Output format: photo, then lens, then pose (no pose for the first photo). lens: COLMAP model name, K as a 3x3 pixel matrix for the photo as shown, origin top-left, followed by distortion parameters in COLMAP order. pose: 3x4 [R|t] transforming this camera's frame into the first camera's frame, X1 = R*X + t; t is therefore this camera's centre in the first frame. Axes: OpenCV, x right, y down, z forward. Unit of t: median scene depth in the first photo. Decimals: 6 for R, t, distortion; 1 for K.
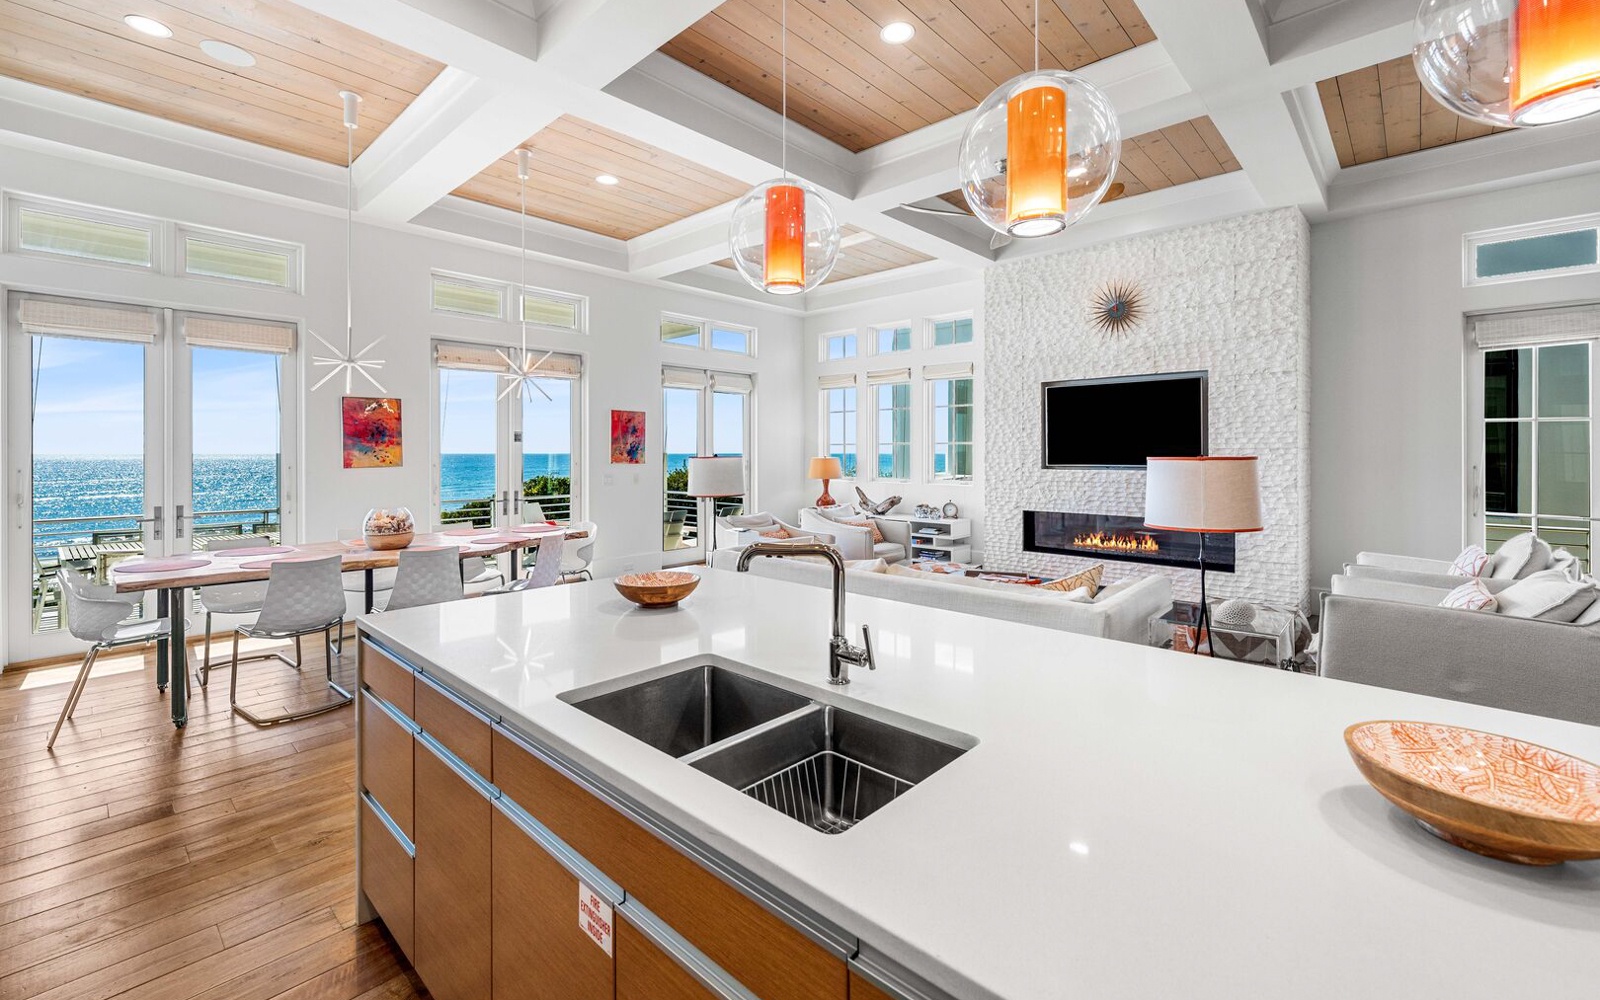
lens RADIAL K [[670.8, 0, 766.8], [0, 670.8, 458.2], [0, 0, 1]] dist [0.029578, -0.001208]
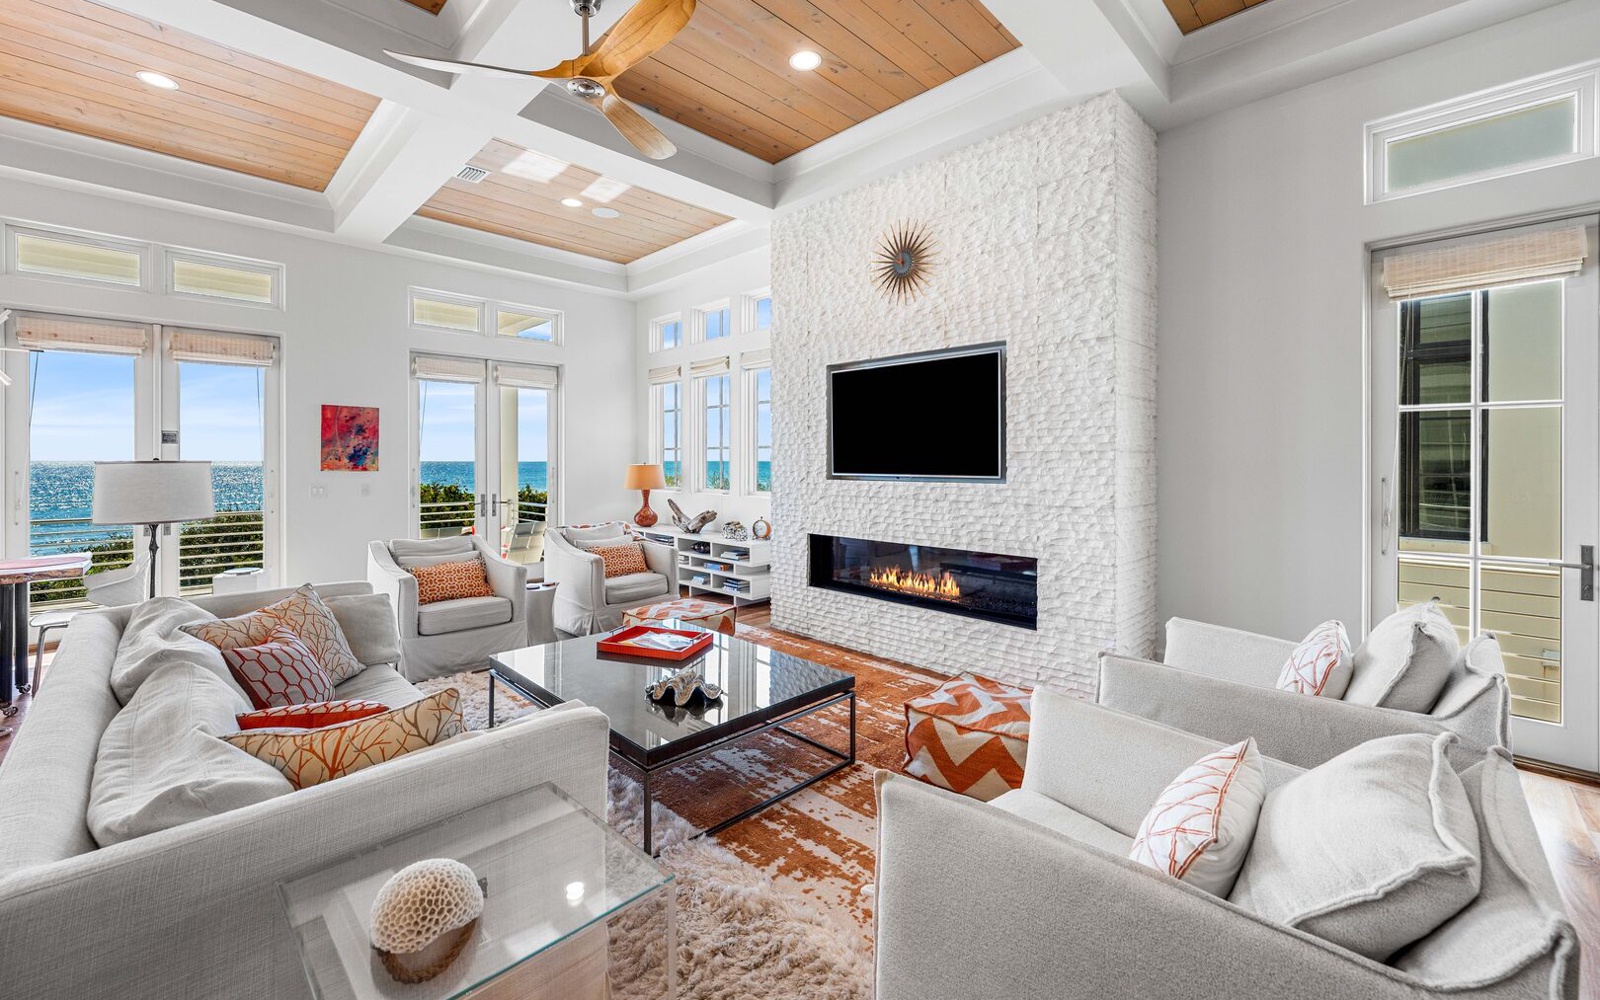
lens RADIAL K [[643.3, 0, 737.5], [0, 643.3, 464.8], [0, 0, 1]] dist [0.016855, -0.000473]
pose [[0.998675, 0.002174, -0.051419, 0.362146], [-0.002233, 0.999997, -0.001097, 0.000571], [0.051416, 0.001211, 0.998677, 0.284535]]
